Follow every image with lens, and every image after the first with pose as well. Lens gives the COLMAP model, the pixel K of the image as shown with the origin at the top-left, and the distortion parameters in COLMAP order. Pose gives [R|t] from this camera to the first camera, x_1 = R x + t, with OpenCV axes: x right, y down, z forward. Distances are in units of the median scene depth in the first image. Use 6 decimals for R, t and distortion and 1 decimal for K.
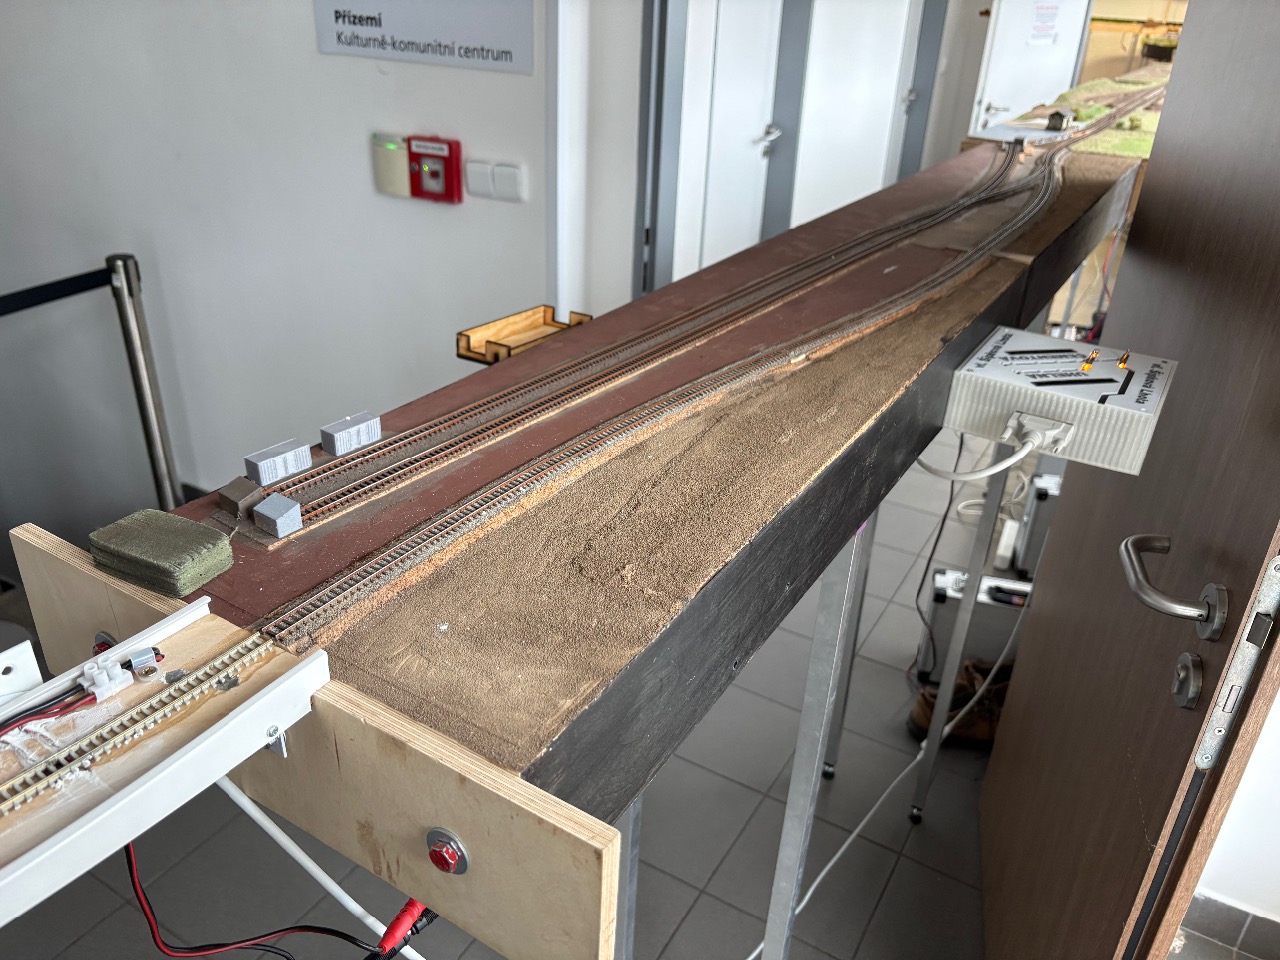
lens RADIAL K [[975.6, 0, 639.4], [0, 975.6, 484.8], [0, 0, 1]] dist [0.007171, -0.003363]
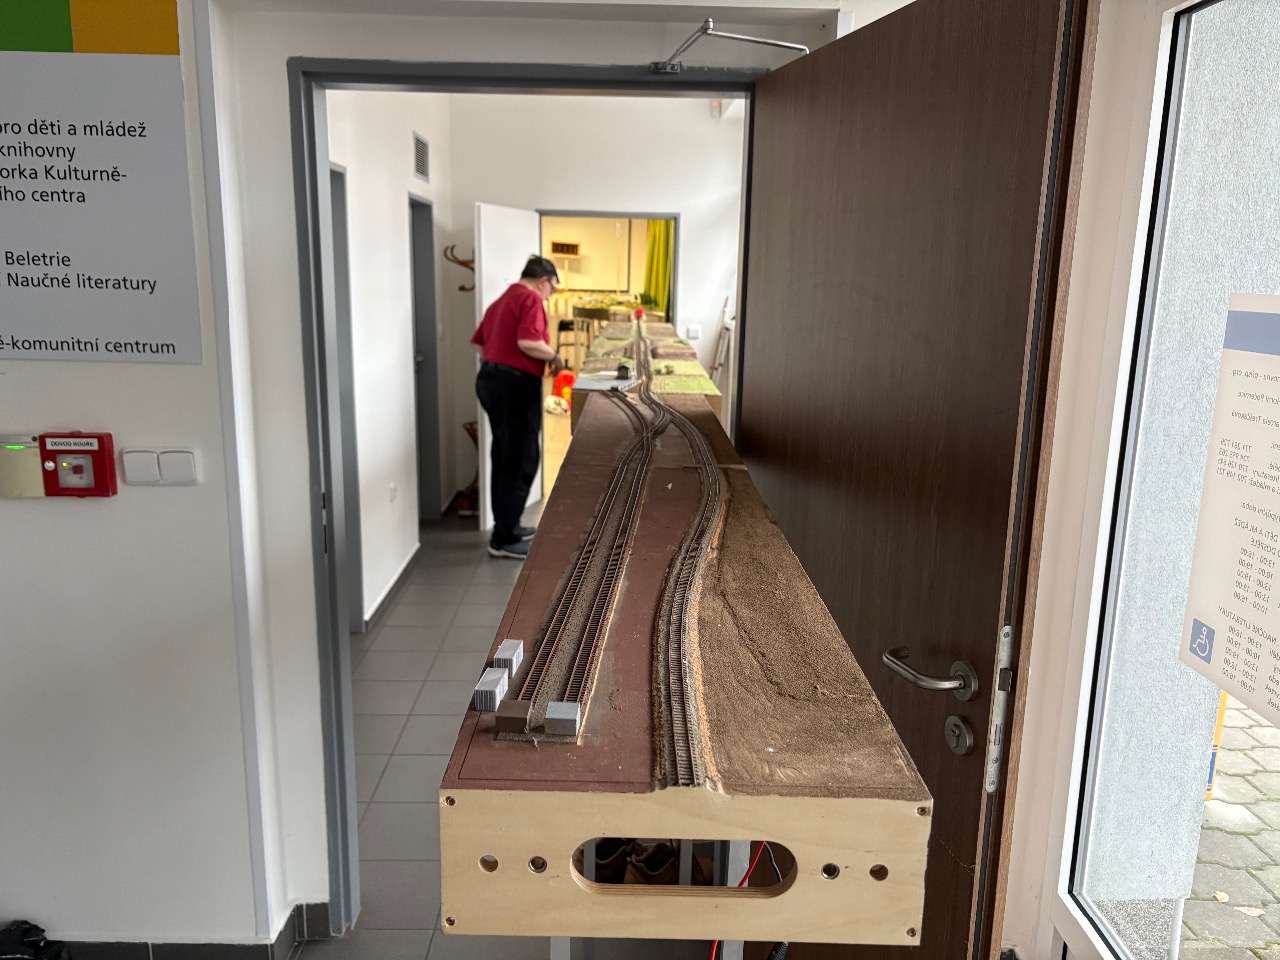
lens RADIAL K [[975.6, 0, 636.6], [0, 975.6, 480.3], [0, 0, 1]] dist [0.007171, -0.003363]
pose [[0.856052, -0.124840, 0.501587, -0.235881], [0.249375, 0.949740, -0.189223, 0.001918], [-0.452755, 0.287068, 0.844159, -0.030419]]
